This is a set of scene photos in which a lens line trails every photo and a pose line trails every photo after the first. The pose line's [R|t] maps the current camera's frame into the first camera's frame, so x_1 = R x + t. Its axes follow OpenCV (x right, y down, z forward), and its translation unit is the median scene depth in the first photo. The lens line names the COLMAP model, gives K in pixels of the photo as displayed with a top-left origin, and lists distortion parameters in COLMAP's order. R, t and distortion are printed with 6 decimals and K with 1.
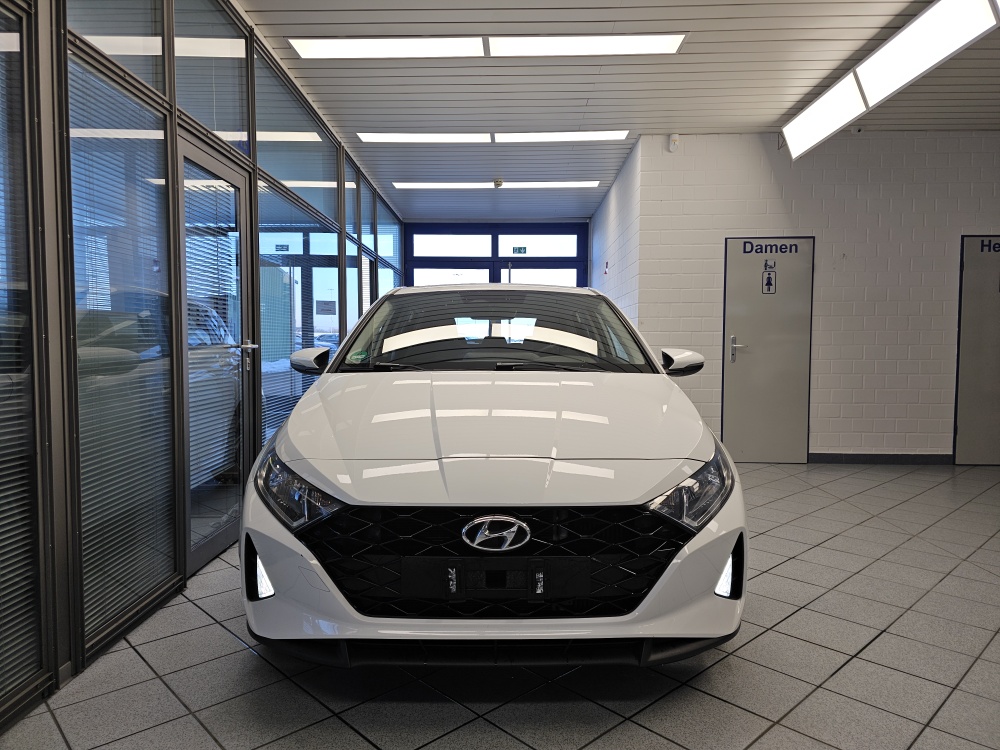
lens RADIAL K [[678.3, 0, 497.7], [0, 678.3, 380.2], [0, 0, 1]] dist [0.046170, -0.050312]
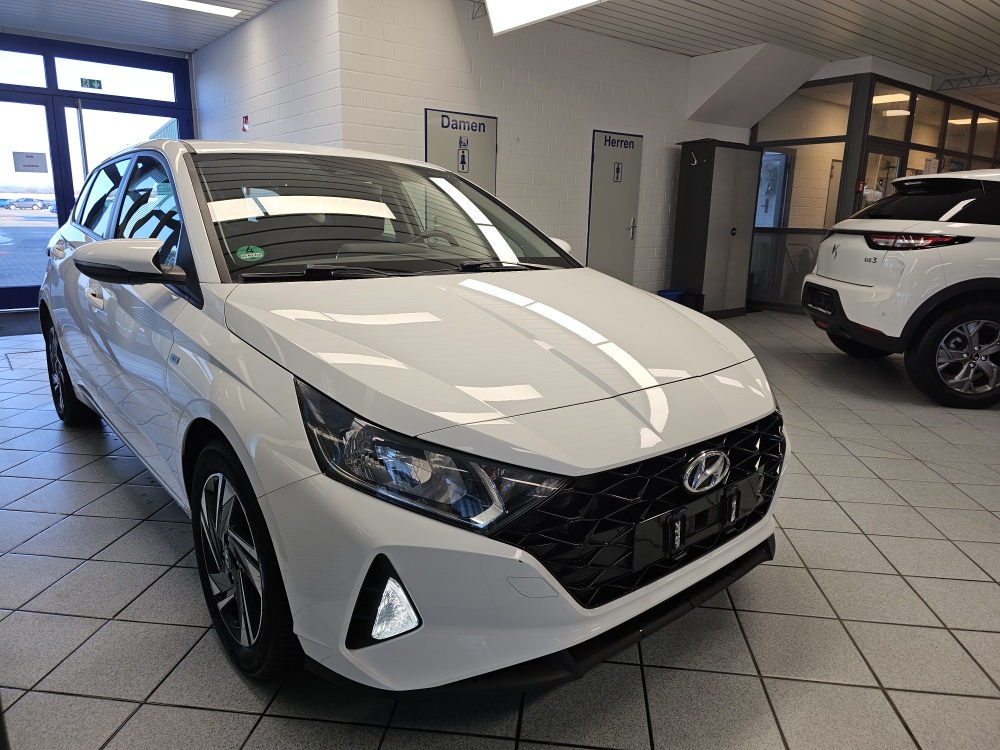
lens RADIAL K [[678.3, 0, 495.7], [0, 678.3, 372.2], [0, 0, 1]] dist [0.046170, -0.050312]
pose [[0.753913, -0.134126, 0.643137, -0.254991], [0.015628, 0.982323, 0.186543, -0.023319], [-0.656788, -0.130586, 0.742682, 0.181389]]
